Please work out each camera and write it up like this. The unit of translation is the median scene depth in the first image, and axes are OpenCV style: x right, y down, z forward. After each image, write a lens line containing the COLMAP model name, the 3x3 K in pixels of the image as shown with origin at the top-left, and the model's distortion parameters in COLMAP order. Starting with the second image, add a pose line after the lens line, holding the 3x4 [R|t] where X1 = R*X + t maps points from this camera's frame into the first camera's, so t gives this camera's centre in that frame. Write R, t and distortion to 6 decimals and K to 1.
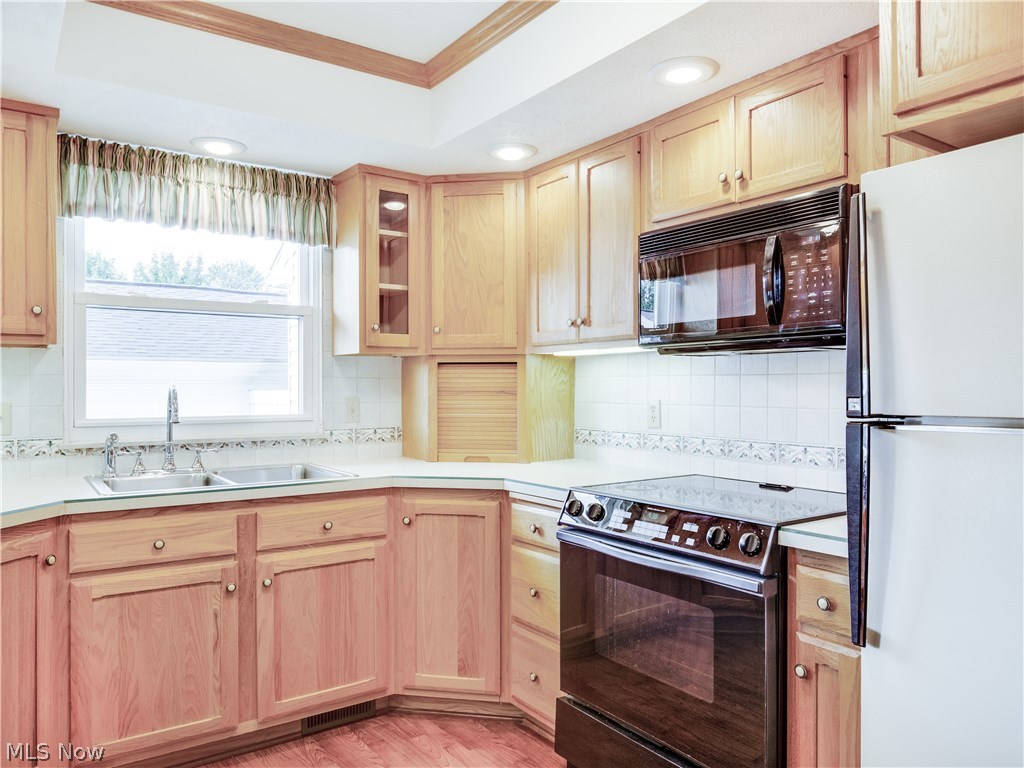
lens RADIAL K [[745.5, 0, 512.5], [0, 745.5, 381.8], [0, 0, 1]] dist [-0.003219, -0.003892]
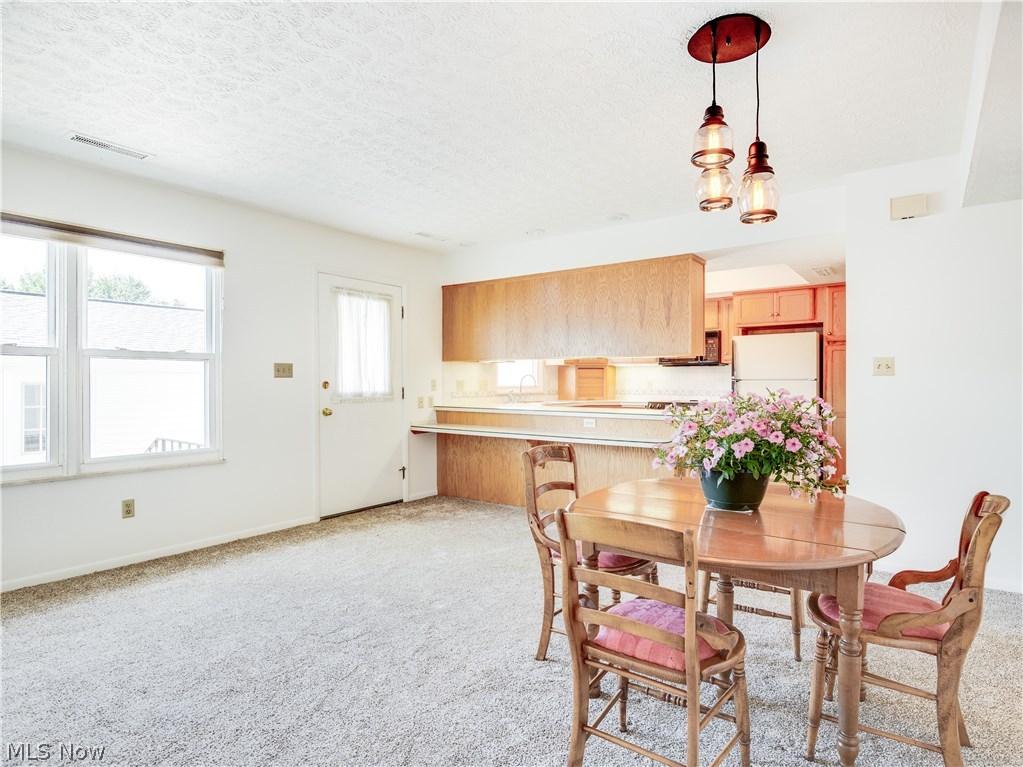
lens RADIAL K [[567.2, 0, 519.9], [0, 567.2, 383.2], [0, 0, 1]] dist [0.001855, 0.001101]
pose [[0.944328, -0.000884, 0.329004, -1.294200], [-0.001680, 0.999970, 0.007507, 0.022574], [-0.329001, -0.007642, 0.944299, -1.316512]]
